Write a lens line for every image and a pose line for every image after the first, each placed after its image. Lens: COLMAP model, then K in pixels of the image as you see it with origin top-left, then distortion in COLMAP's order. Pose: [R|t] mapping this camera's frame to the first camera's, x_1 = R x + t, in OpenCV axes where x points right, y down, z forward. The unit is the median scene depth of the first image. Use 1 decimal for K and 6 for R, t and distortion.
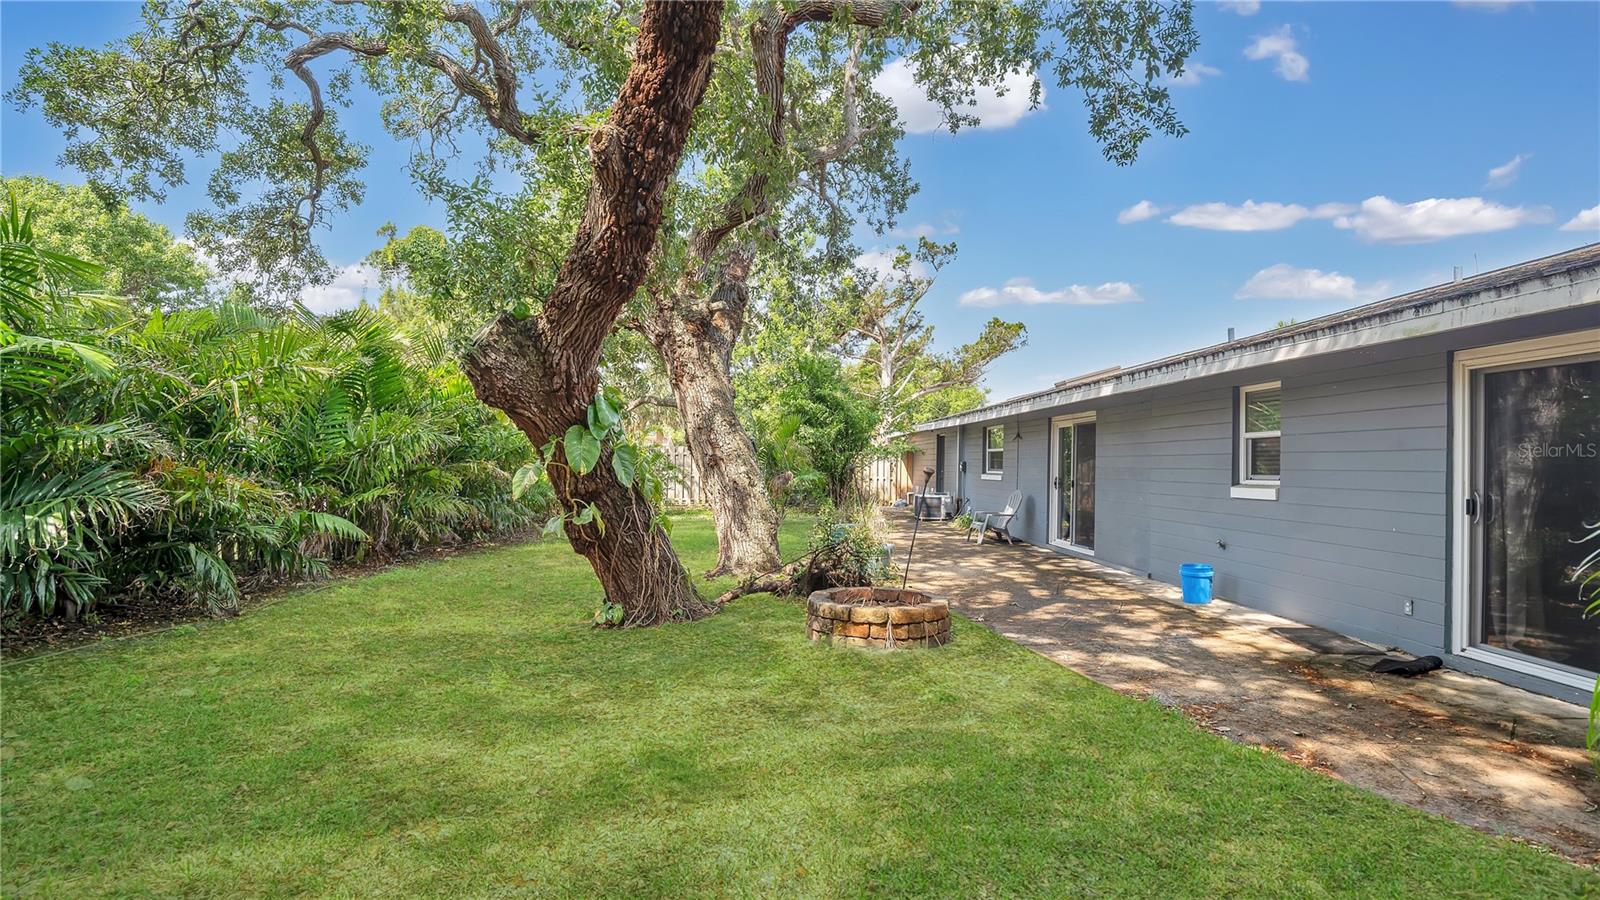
lens RADIAL K [[743.6, 0, 801.1], [0, 743.6, 456.2], [0, 0, 1]] dist [-0.021731, 0.001163]
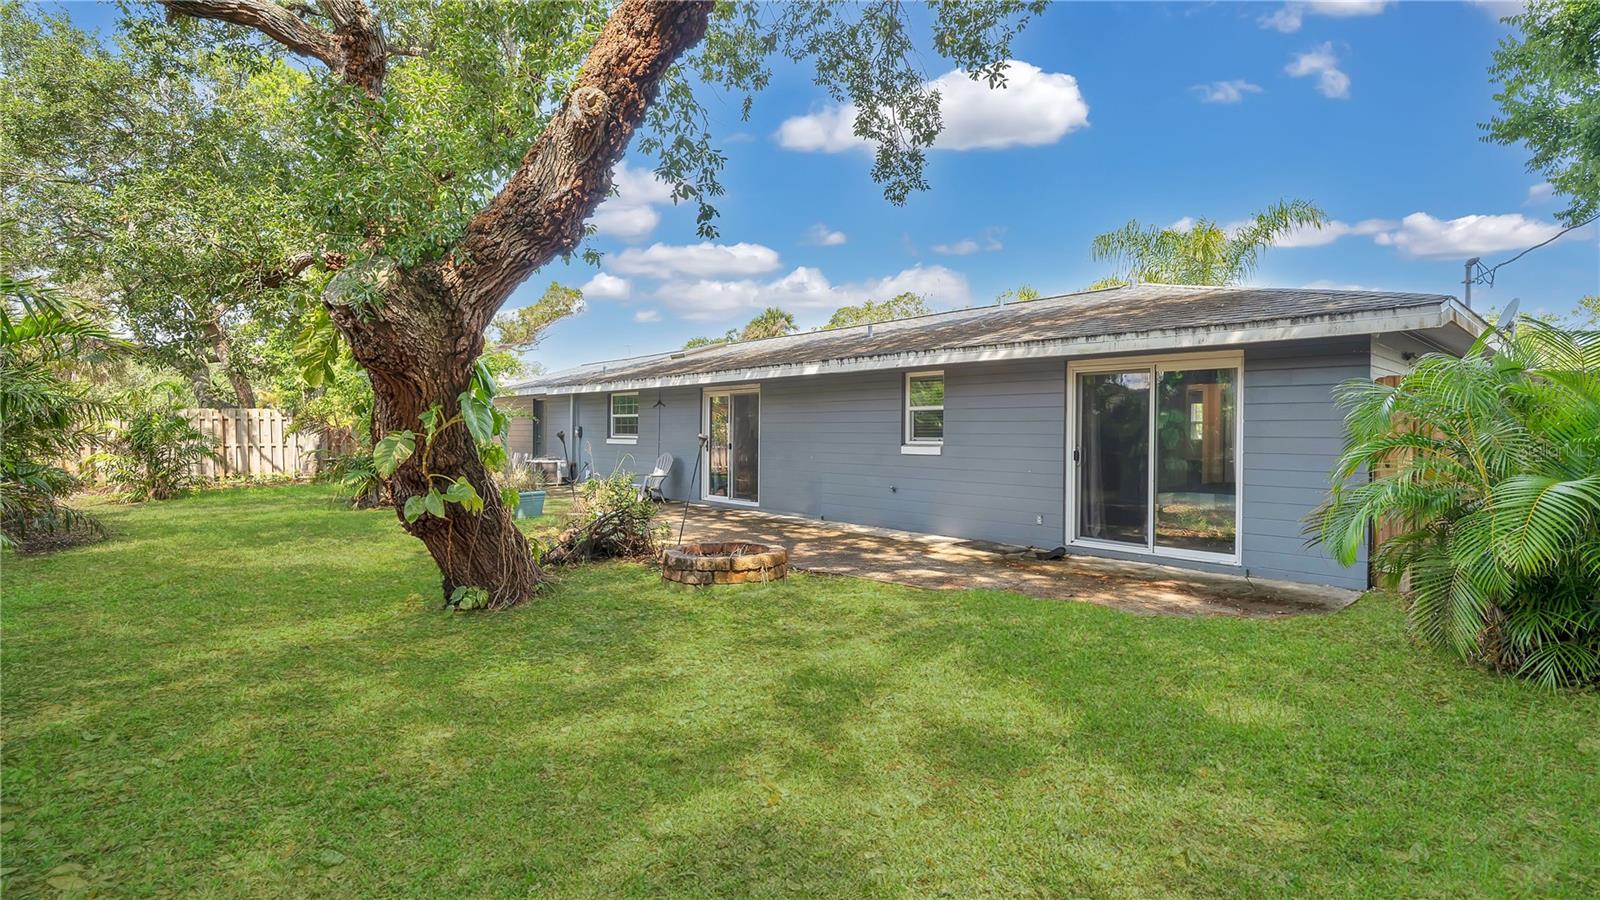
lens RADIAL K [[743.6, 0, 799.9], [0, 743.6, 445.9], [0, 0, 1]] dist [-0.021731, 0.001163]
pose [[0.792908, -0.019083, 0.609043, -0.560458], [-0.002630, 0.999393, 0.034737, -0.008812], [-0.609336, -0.029145, 0.792376, 0.039907]]
